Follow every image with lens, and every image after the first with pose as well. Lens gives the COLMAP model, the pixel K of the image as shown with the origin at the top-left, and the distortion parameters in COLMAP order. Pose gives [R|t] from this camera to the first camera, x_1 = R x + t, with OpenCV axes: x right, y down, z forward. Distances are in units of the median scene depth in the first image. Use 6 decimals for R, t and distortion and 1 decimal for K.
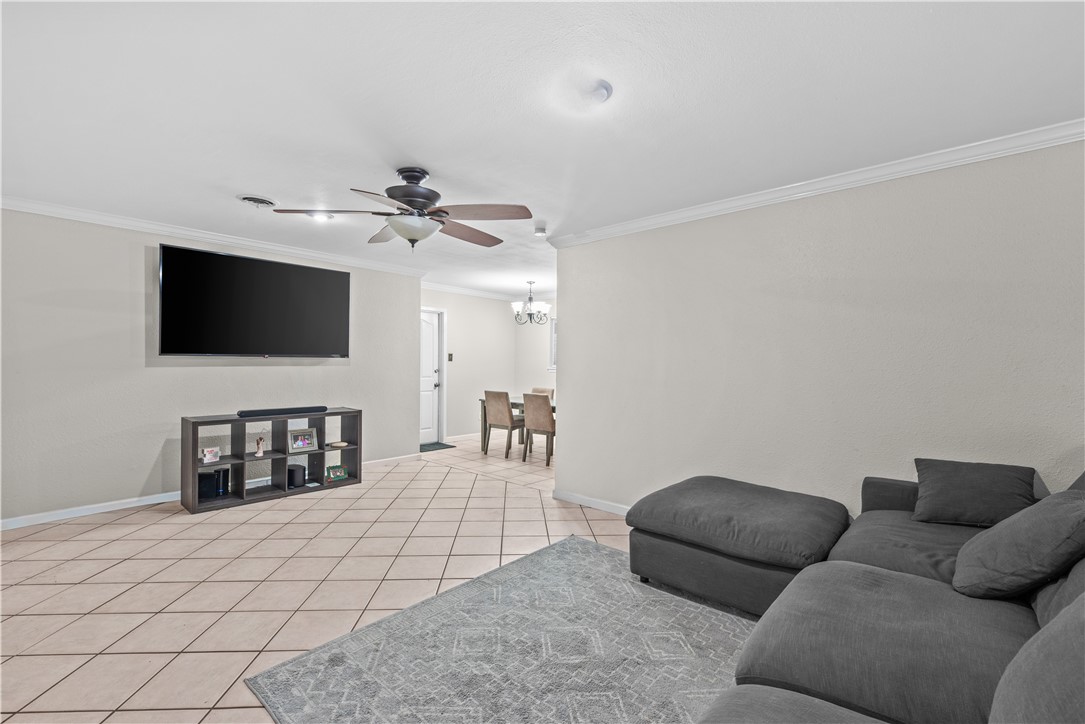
lens RADIAL K [[477.9, 0, 535.7], [0, 477.9, 367.9], [0, 0, 1]] dist [0.002117, -0.000201]
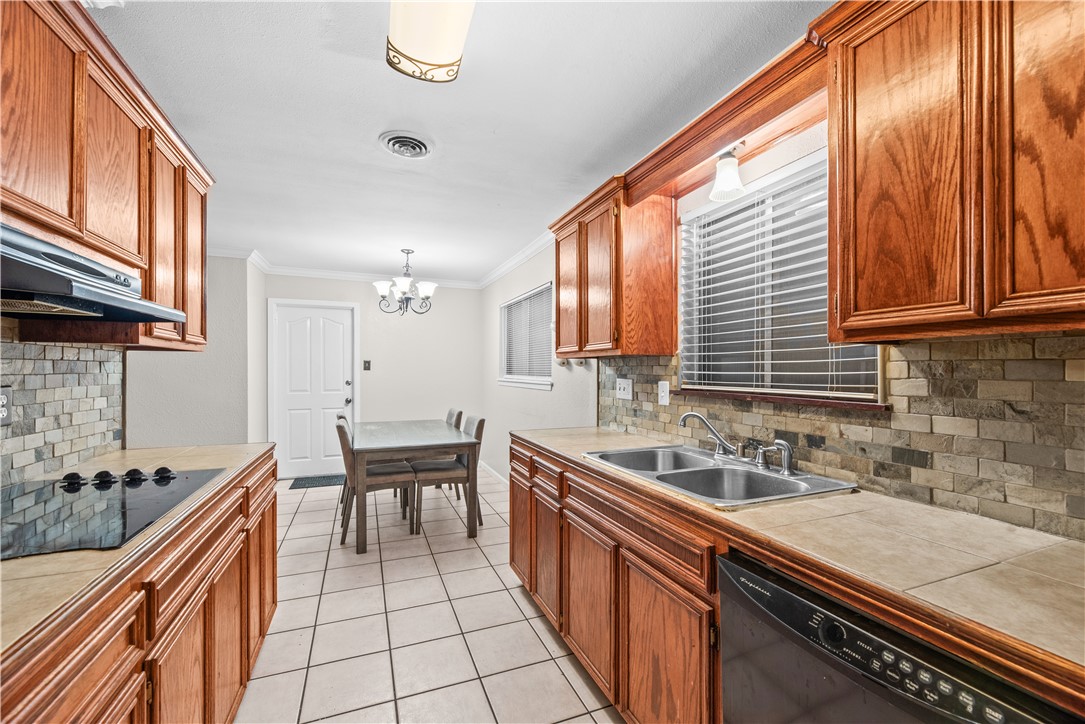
lens RADIAL K [[440.9, 0, 546.0], [0, 440.9, 368.4], [0, 0, 1]] dist [0.007088, -0.001081]
pose [[0.897387, -0.009775, -0.441137, 0.436670], [0.002383, 0.999847, -0.017308, -0.004573], [0.441239, 0.014481, 0.897273, 0.539184]]
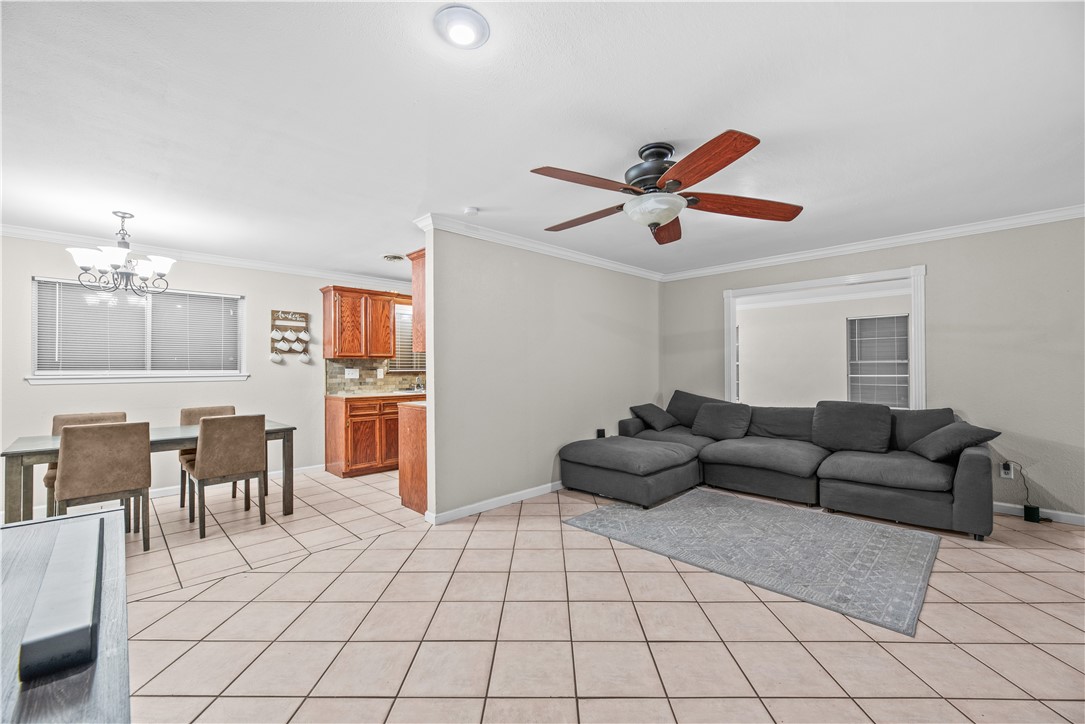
lens RADIAL K [[440.9, 0, 544.6], [0, 440.9, 368.9], [0, 0, 1]] dist [0.007088, -0.001081]
pose [[0.064139, -0.011523, 0.997874, -0.482092], [0.017517, 0.999792, 0.010419, -0.004028], [-0.997787, 0.016811, 0.064328, 0.505769]]
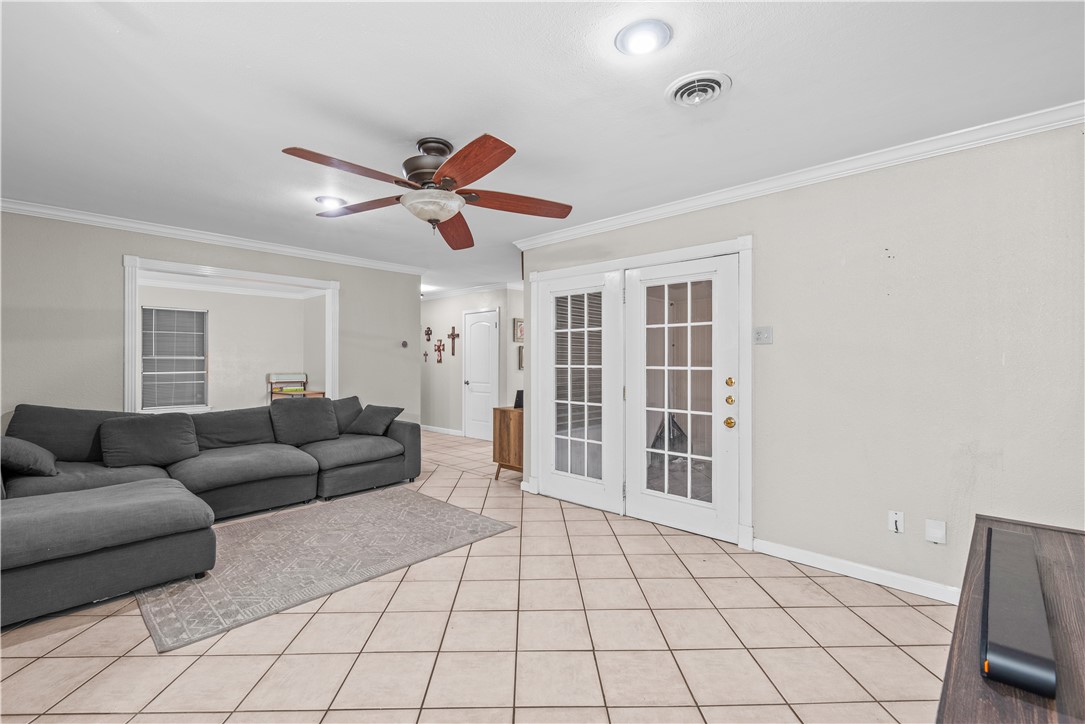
lens RADIAL K [[477.9, 0, 536.6], [0, 477.9, 360.1], [0, 0, 1]] dist [0.002117, -0.000201]
pose [[-0.999471, -0.013602, 0.029547, -0.206902], [-0.013378, 0.999880, 0.007791, -0.009764], [-0.029649, 0.007391, -0.999533, 0.818463]]
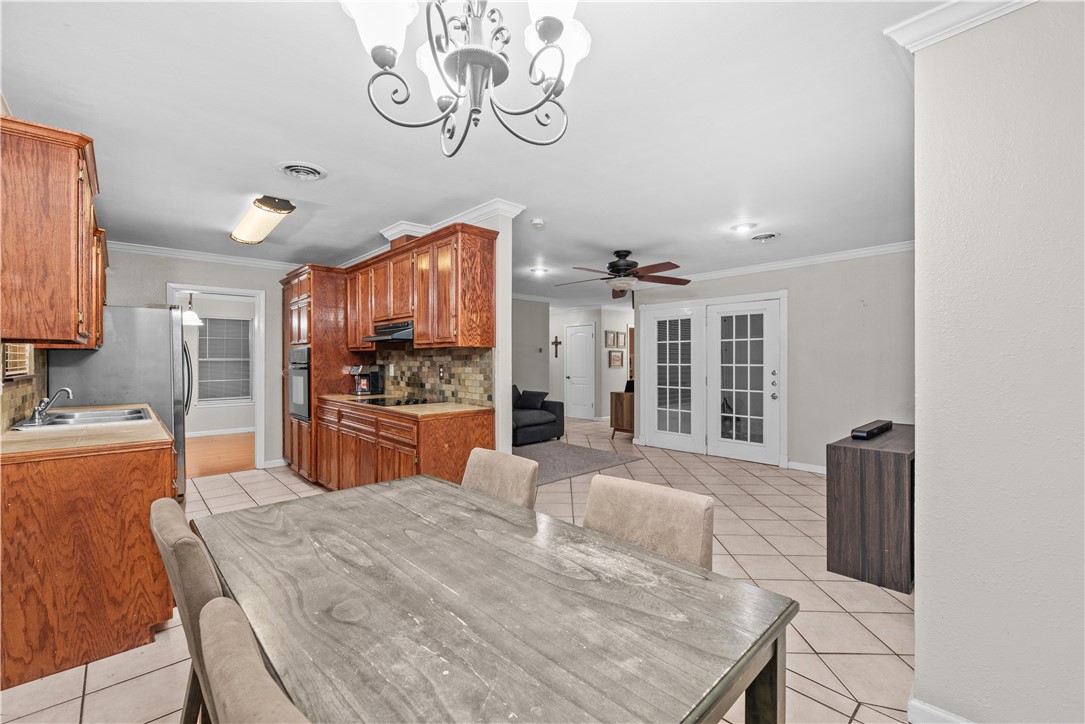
lens RADIAL K [[453.9, 0, 533.5], [0, 453.9, 364.5], [0, 0, 1]] dist [0.004087, -0.002456]
pose [[-0.994417, -0.009582, 0.105090, -0.047874], [-0.007739, 0.999809, 0.017936, -0.012614], [-0.105242, 0.017023, -0.994301, 1.175471]]
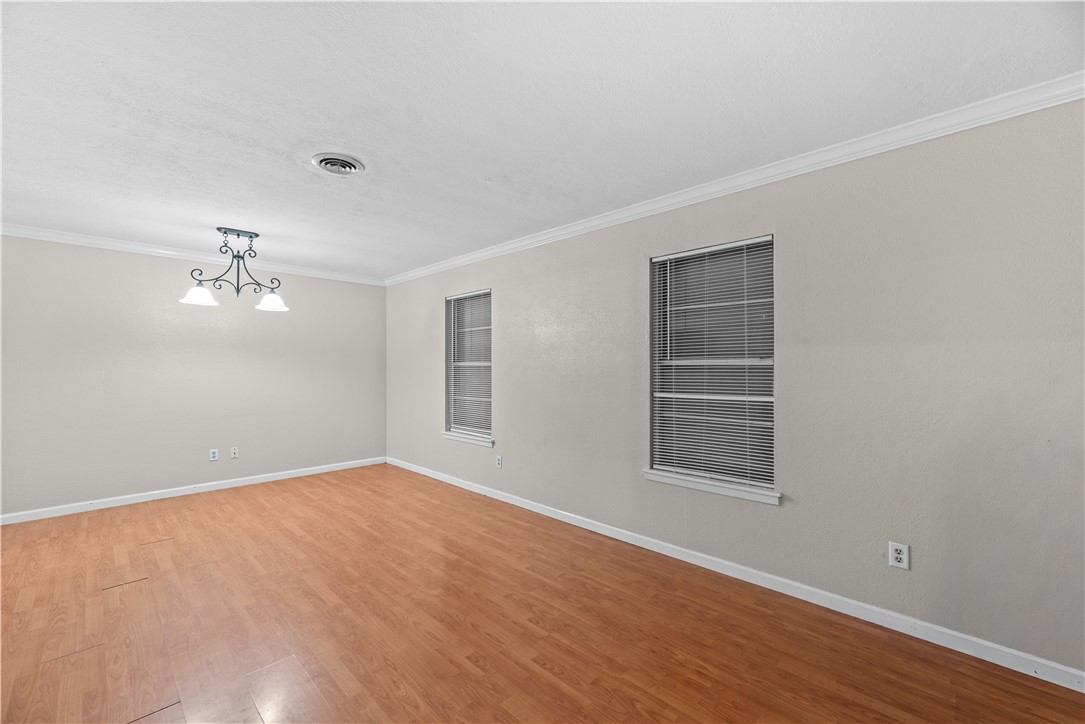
lens RADIAL K [[440.9, 0, 540.9], [0, 440.9, 366.0], [0, 0, 1]] dist [0.007088, -0.001081]
pose [[0.042073, -0.012977, 0.999030, 0.192711], [0.011562, 0.999855, 0.012501, 0.000470], [-0.999048, 0.011025, 0.042216, -0.077632]]
